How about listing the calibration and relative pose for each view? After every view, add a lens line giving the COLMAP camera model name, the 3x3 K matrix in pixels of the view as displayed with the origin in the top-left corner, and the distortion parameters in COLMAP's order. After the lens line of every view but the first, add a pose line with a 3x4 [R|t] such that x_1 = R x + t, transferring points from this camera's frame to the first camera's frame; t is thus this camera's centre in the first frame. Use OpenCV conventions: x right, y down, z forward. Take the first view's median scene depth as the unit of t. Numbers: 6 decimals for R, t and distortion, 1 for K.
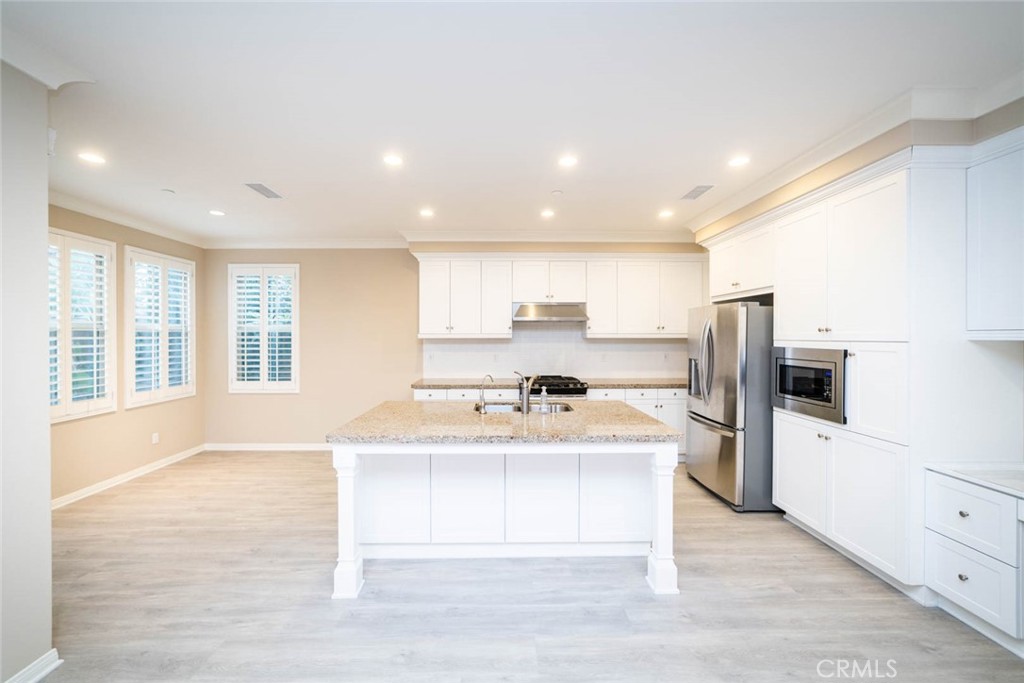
lens RADIAL K [[394.2, 0, 510.3], [0, 394.2, 337.6], [0, 0, 1]] dist [-0.023042, 0.007806]
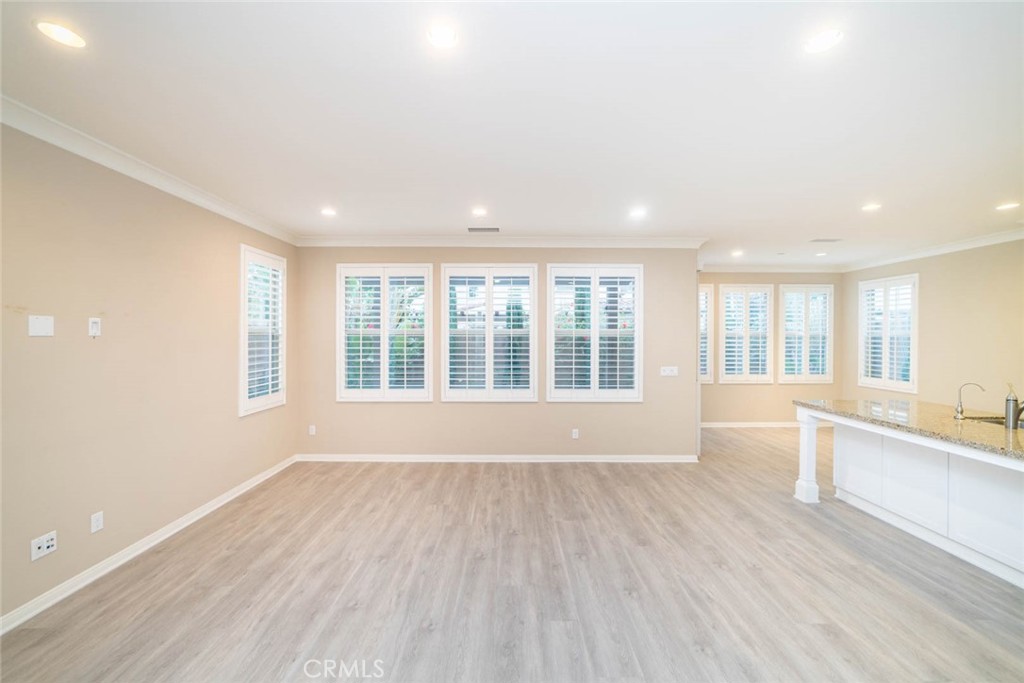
lens RADIAL K [[394.2, 0, 510.3], [0, 394.2, 337.6], [0, 0, 1]] dist [-0.023042, 0.007806]
pose [[-0.019444, 0.003250, -0.999806, 0.647002], [-0.005468, 0.999979, 0.003357, -0.010341], [0.999796, 0.005533, -0.019426, -0.104022]]
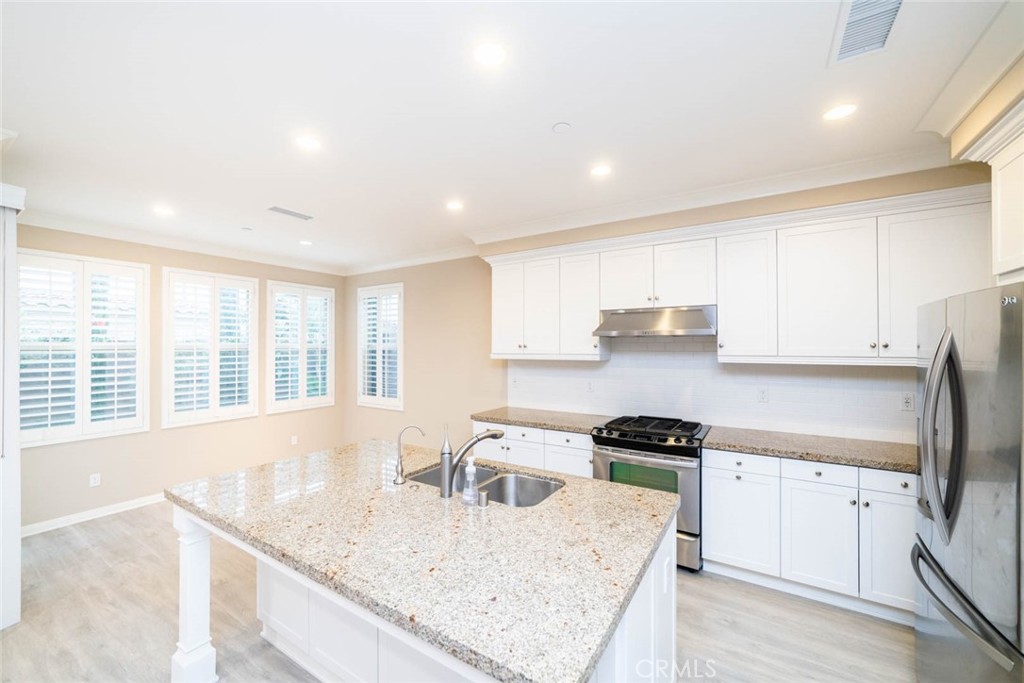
lens RADIAL K [[396.9, 0, 513.6], [0, 396.9, 344.4], [0, 0, 1]] dist [-0.009529, 0.000525]
pose [[0.835920, -0.002609, -0.548846, 0.310893], [-0.001301, 0.999976, -0.006735, -0.026840], [0.548850, 0.006344, 0.835896, 0.365347]]
